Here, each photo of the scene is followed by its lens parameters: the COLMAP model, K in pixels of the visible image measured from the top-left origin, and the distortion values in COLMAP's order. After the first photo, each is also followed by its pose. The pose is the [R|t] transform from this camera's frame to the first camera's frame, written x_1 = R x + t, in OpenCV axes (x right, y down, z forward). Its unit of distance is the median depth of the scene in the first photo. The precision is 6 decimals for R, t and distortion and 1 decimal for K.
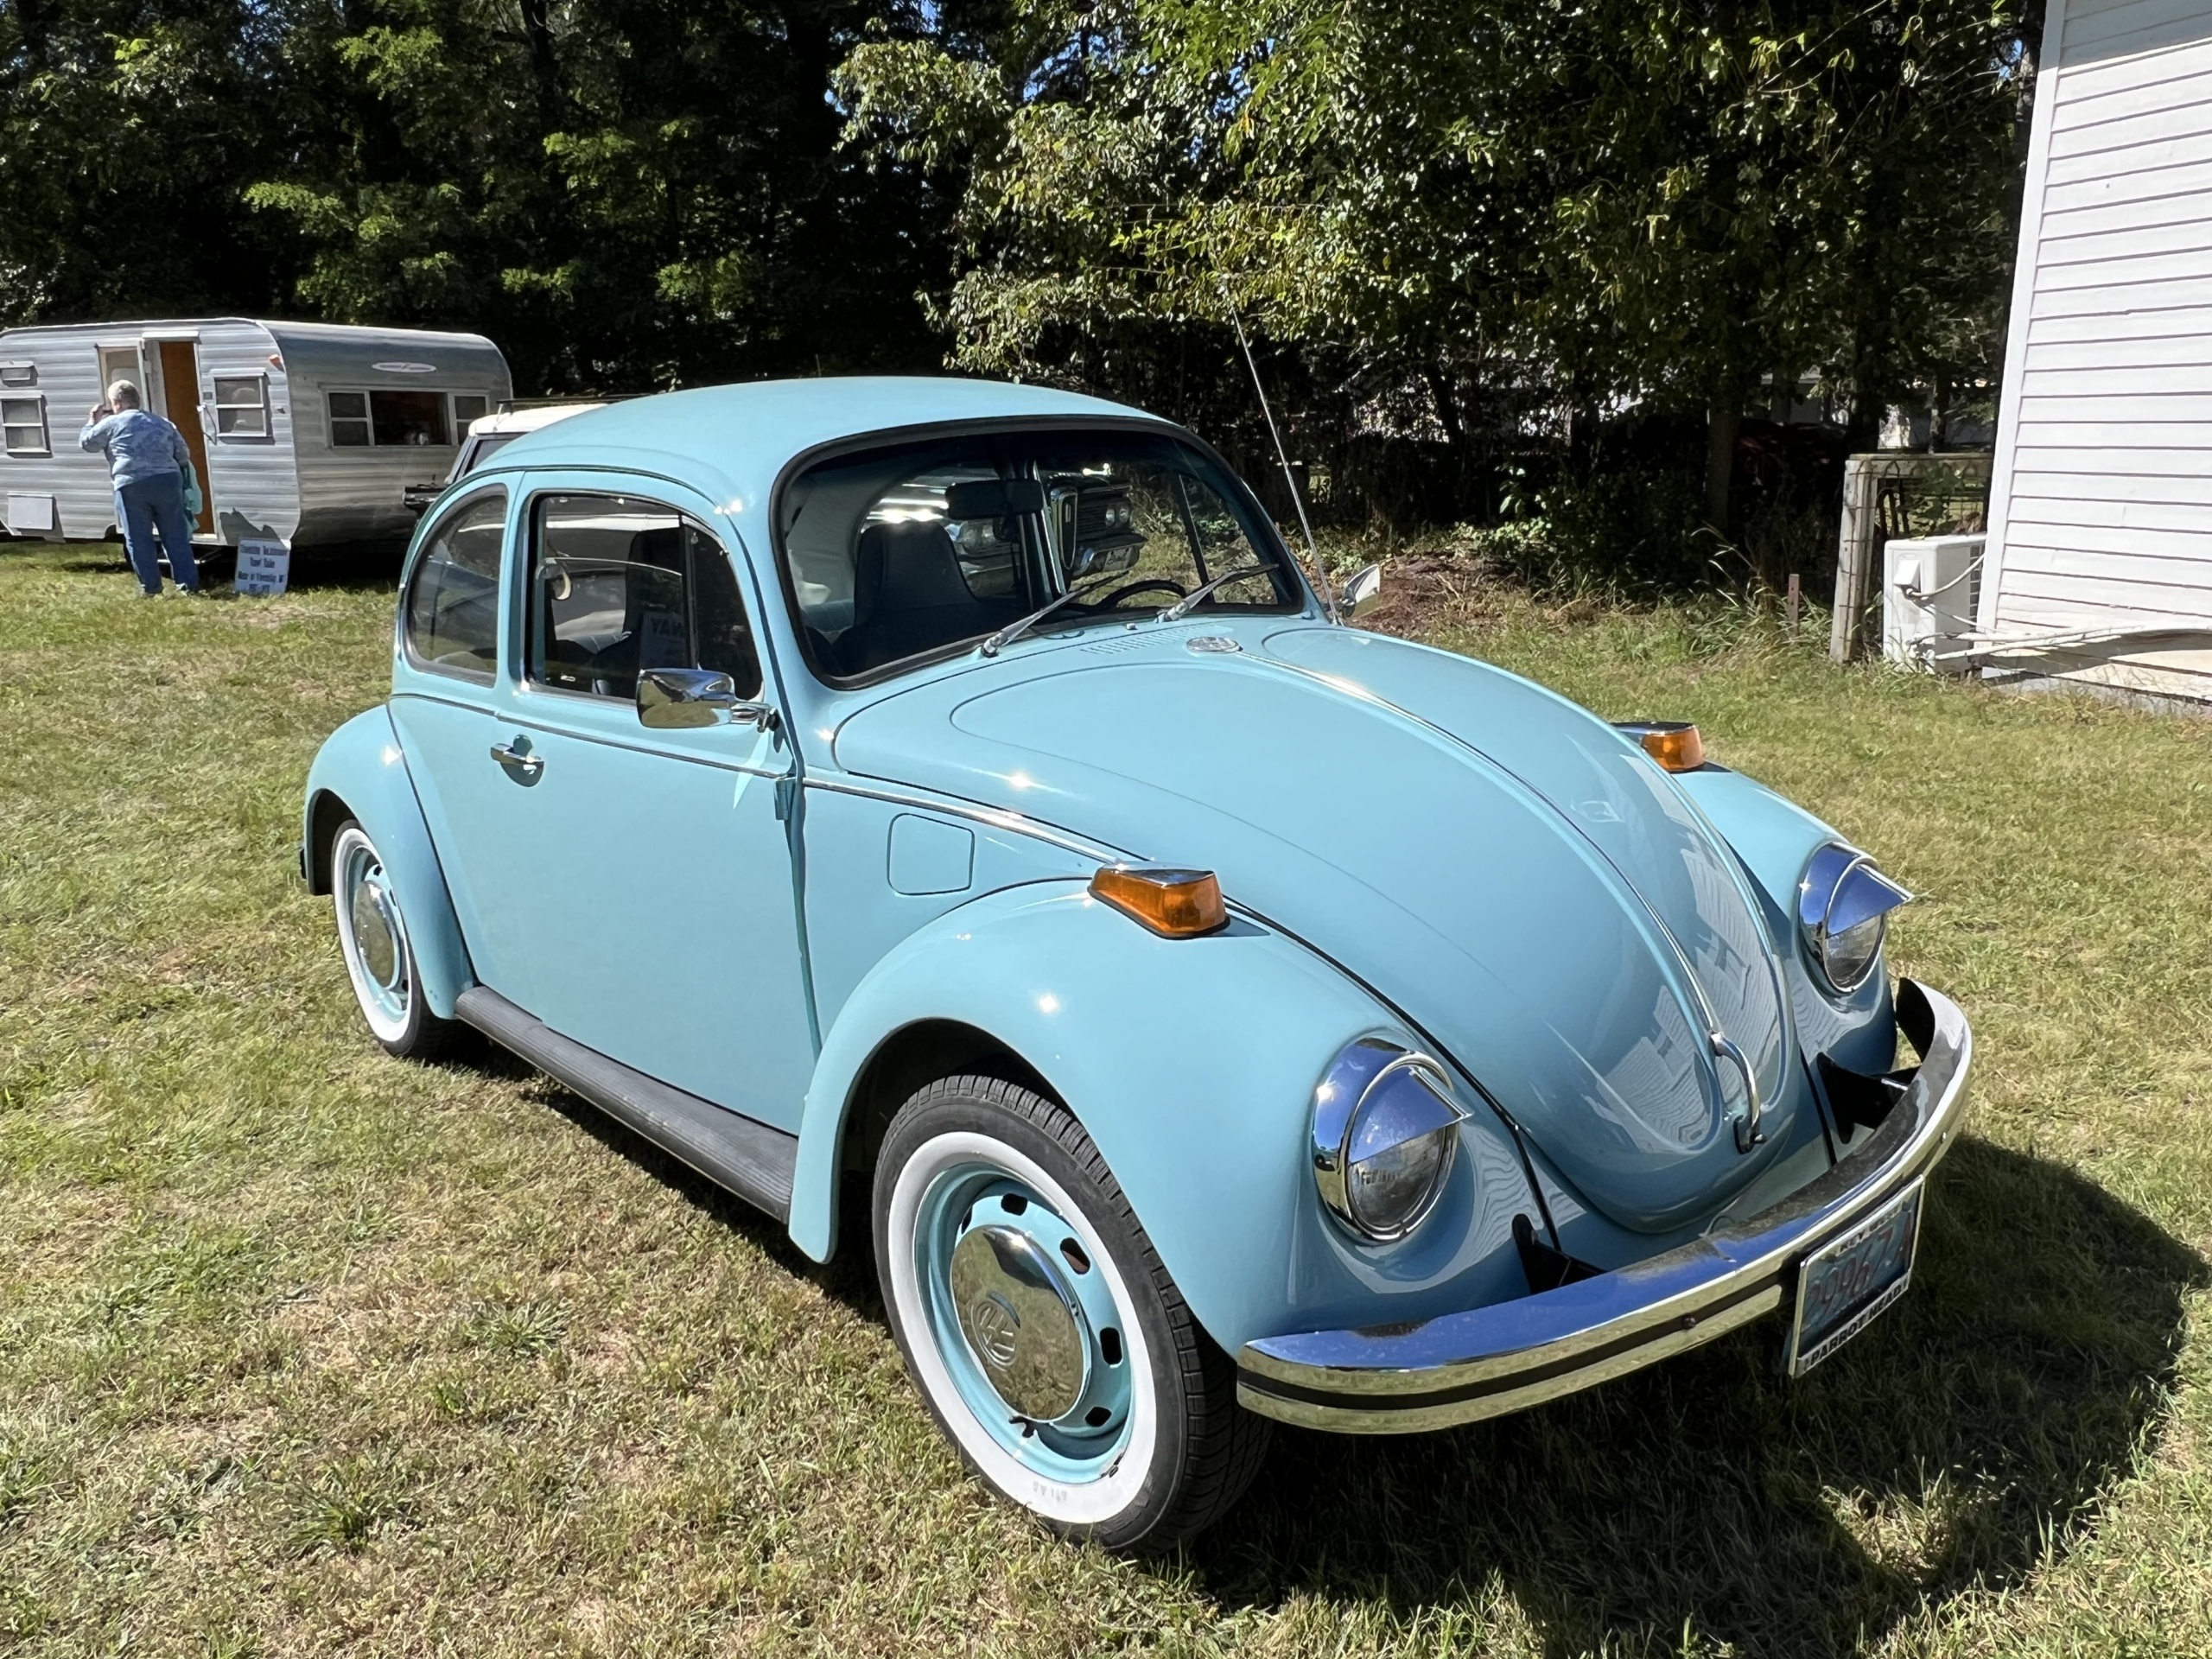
lens RADIAL K [[1677.7, 0, 1104.6], [0, 1677.7, 828.5], [0, 0, 1]] dist [-0.001645, -0.000112]
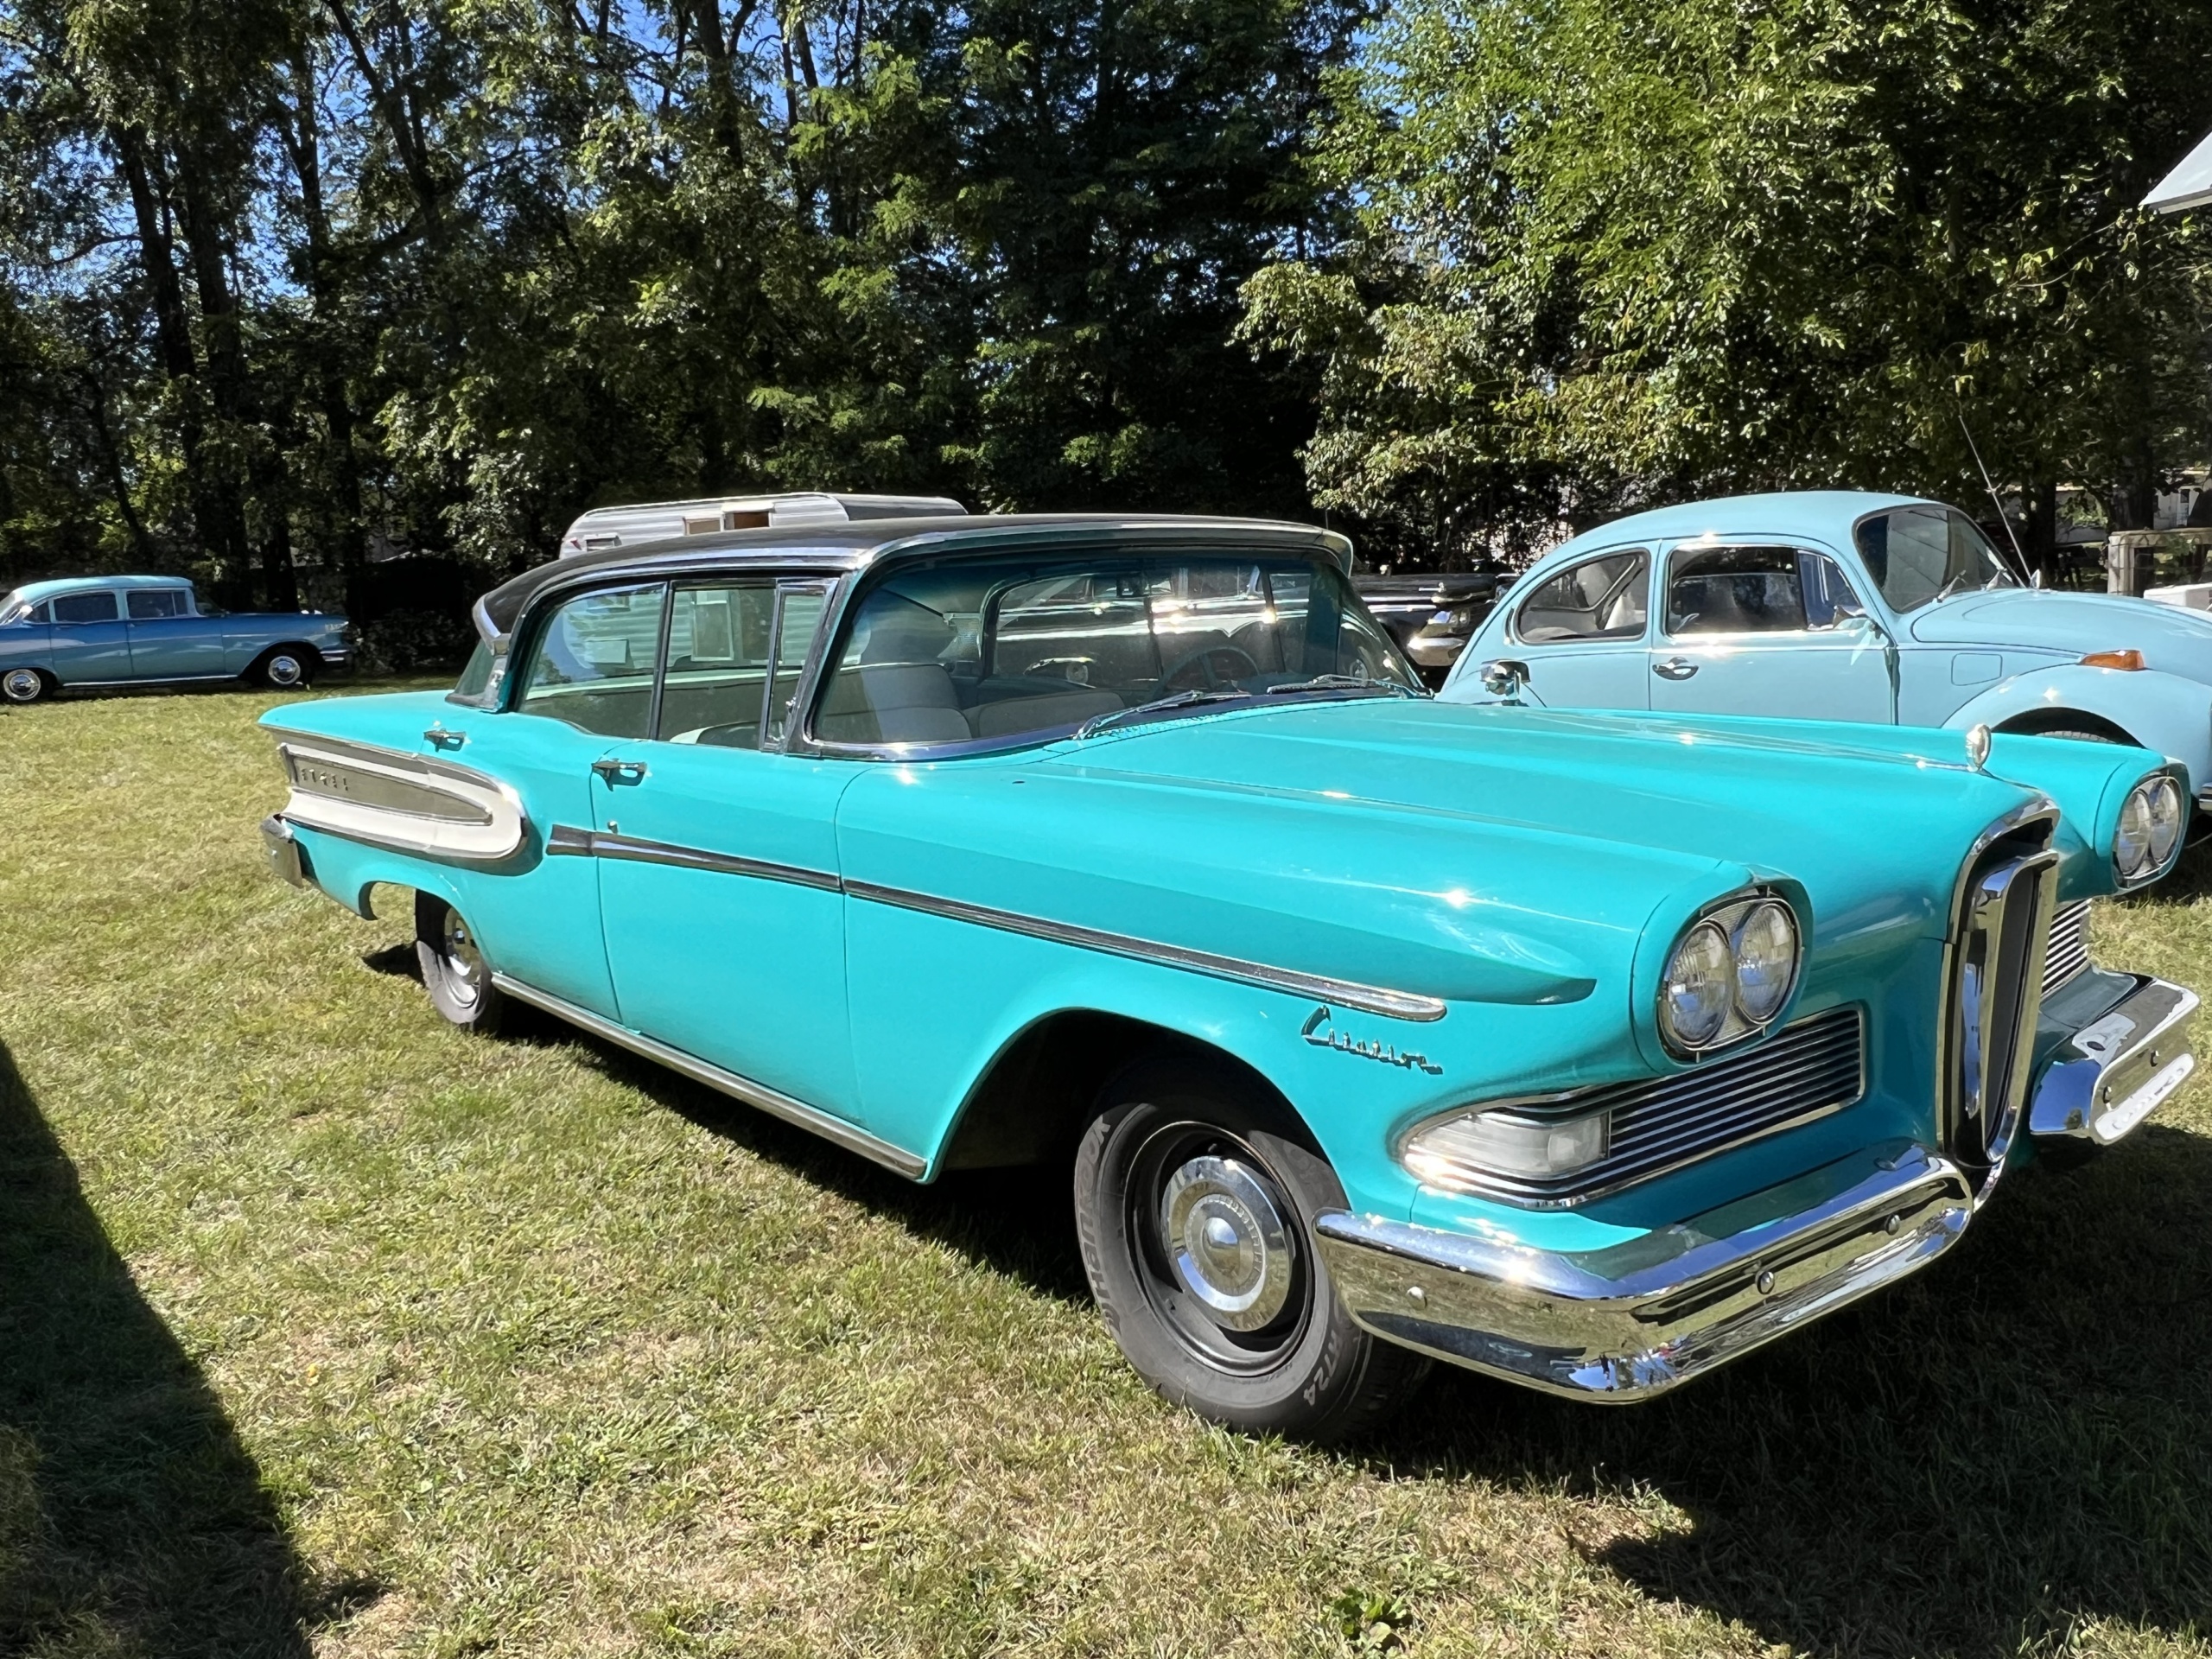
lens RADIAL K [[1677.7, 0, 1105.7], [0, 1677.7, 829.0], [0, 0, 1]] dist [-0.001645, -0.000112]
pose [[0.998552, -0.036495, -0.039512, -0.229864], [0.033166, 0.996092, -0.081855, 0.073663], [0.042344, 0.080426, 0.995861, -0.276557]]
